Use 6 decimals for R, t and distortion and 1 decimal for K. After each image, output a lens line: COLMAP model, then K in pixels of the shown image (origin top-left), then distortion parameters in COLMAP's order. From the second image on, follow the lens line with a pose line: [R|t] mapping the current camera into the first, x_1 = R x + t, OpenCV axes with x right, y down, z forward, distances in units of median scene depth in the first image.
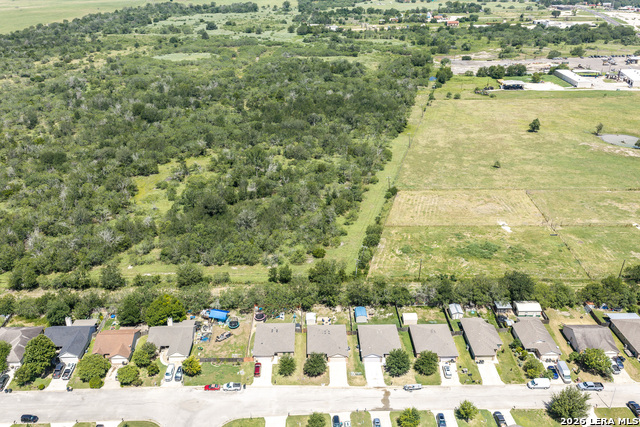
lens RADIAL K [[528.3, 0, 318.6], [0, 528.3, 213.1], [0, 0, 1]] dist [0.033844, -0.010956]
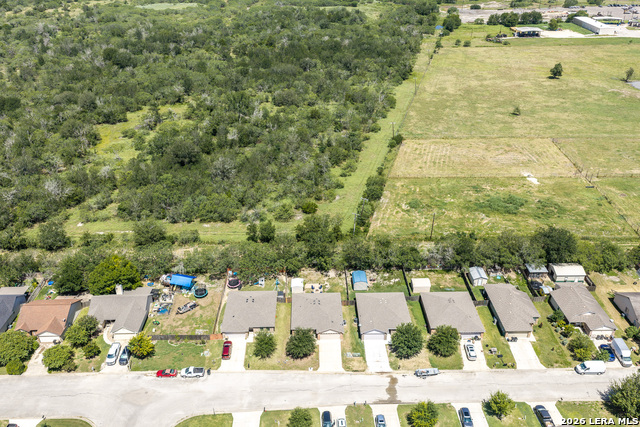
lens RADIAL K [[528.3, 0, 318.8], [0, 528.3, 213.8], [0, 0, 1]] dist [0.033844, -0.010956]
pose [[0.999997, -0.001318, 0.002038, 0.013167], [0.001201, 0.998396, 0.056596, 0.037198], [-0.002109, -0.056594, 0.998395, 0.167337]]
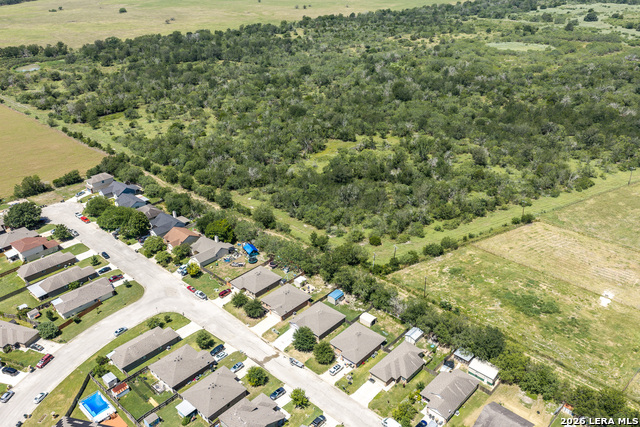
lens RADIAL K [[528.3, 0, 320.0], [0, 528.3, 214.5], [0, 0, 1]] dist [0.033844, -0.010956]
pose [[0.722427, 0.315200, -0.615426, 0.535828], [-0.296494, 0.945287, 0.136099, -0.081078], [0.624652, 0.084149, 0.776356, 0.115125]]
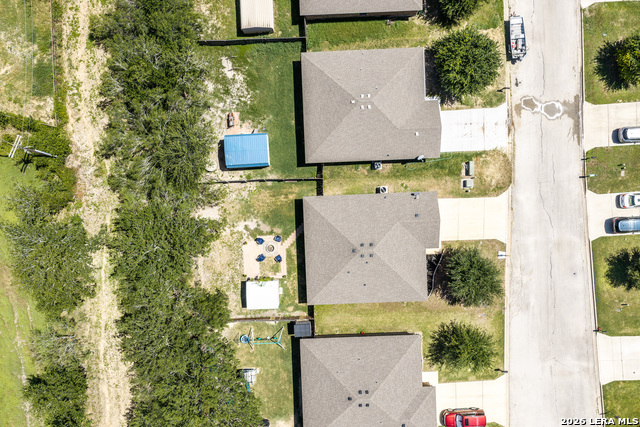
lens RADIAL K [[528.3, 0, 320.2], [0, 528.3, 213.5], [0, 0, 1]] dist [0.033844, -0.010956]
pose [[-0.021420, -0.999410, -0.026838, 0.038744], [0.433702, -0.033475, 0.900434, -0.079505], [-0.900802, 0.007648, 0.434164, 0.658669]]
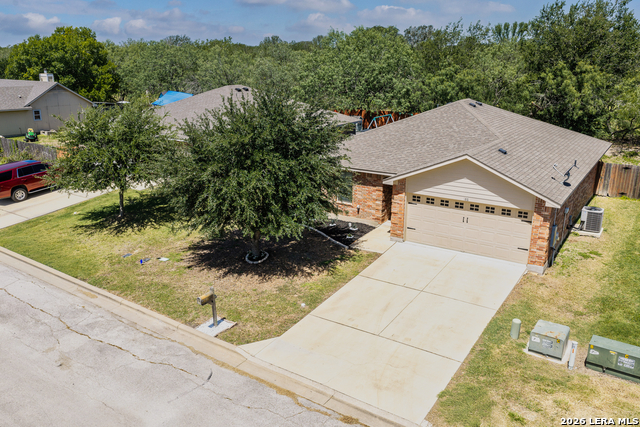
lens RADIAL K [[528.3, 0, 318.7], [0, 528.3, 213.3], [0, 0, 1]] dist [0.033844, -0.010956]
pose [[0.825348, 0.174836, -0.536874, 0.054563], [-0.250876, 0.965390, -0.071292, 0.211361], [0.505829, 0.193530, 0.840645, 0.637998]]
